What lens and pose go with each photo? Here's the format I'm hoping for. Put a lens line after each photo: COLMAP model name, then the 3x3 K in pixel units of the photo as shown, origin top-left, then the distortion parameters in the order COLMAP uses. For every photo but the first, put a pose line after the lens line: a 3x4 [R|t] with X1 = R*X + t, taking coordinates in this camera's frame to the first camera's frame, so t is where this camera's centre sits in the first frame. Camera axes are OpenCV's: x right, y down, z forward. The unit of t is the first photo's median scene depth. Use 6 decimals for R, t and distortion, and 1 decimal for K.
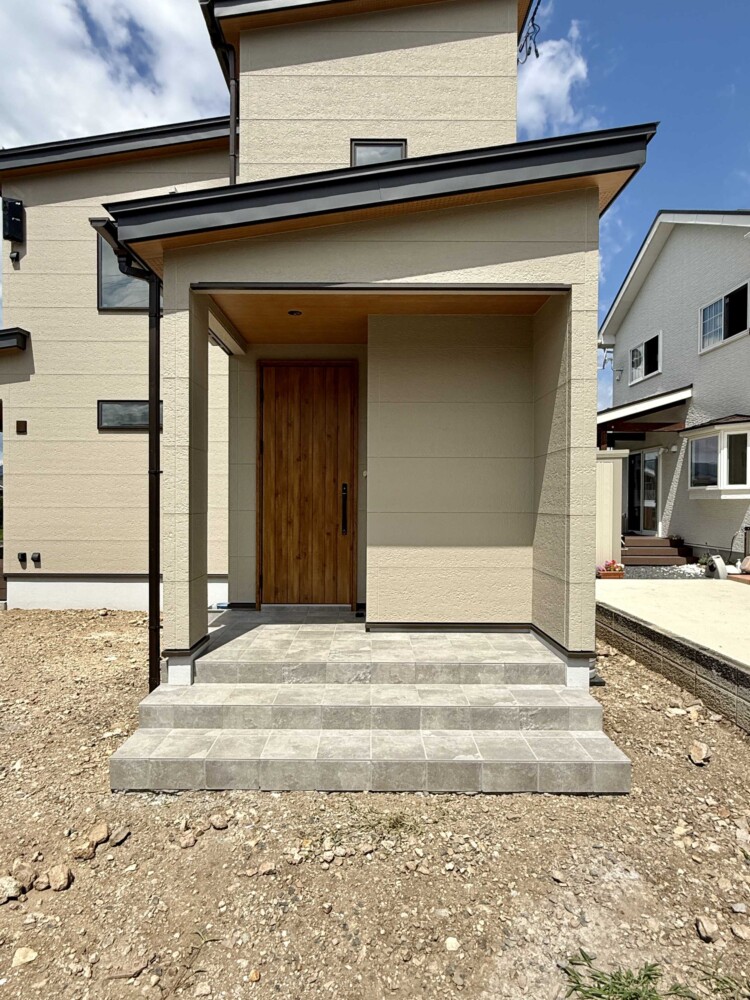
lens RADIAL K [[558.1, 0, 375.4], [0, 558.1, 503.4], [0, 0, 1]] dist [0.023562, 0.000502]
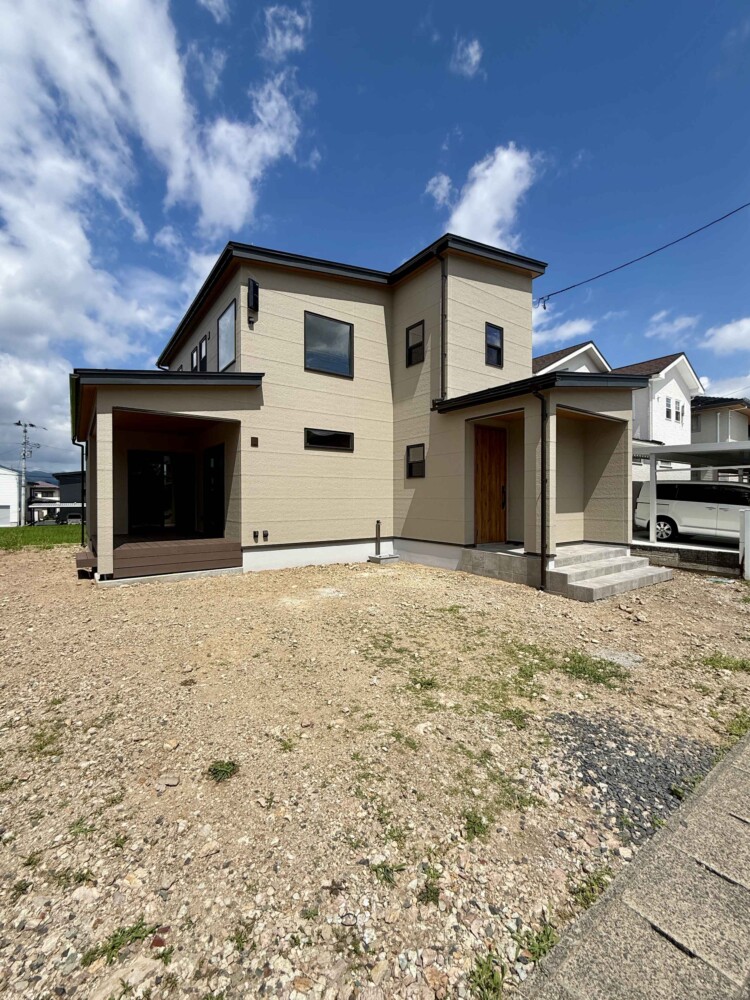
lens RADIAL K [[402.1, 0, 371.8], [0, 402.1, 495.9], [0, 0, 1]] dist [-0.001280, 0.000206]
pose [[0.820122, -0.006602, 0.572151, -0.962538], [0.004776, 0.999978, 0.004692, -0.003880], [-0.572169, -0.001116, 0.820135, 0.010186]]
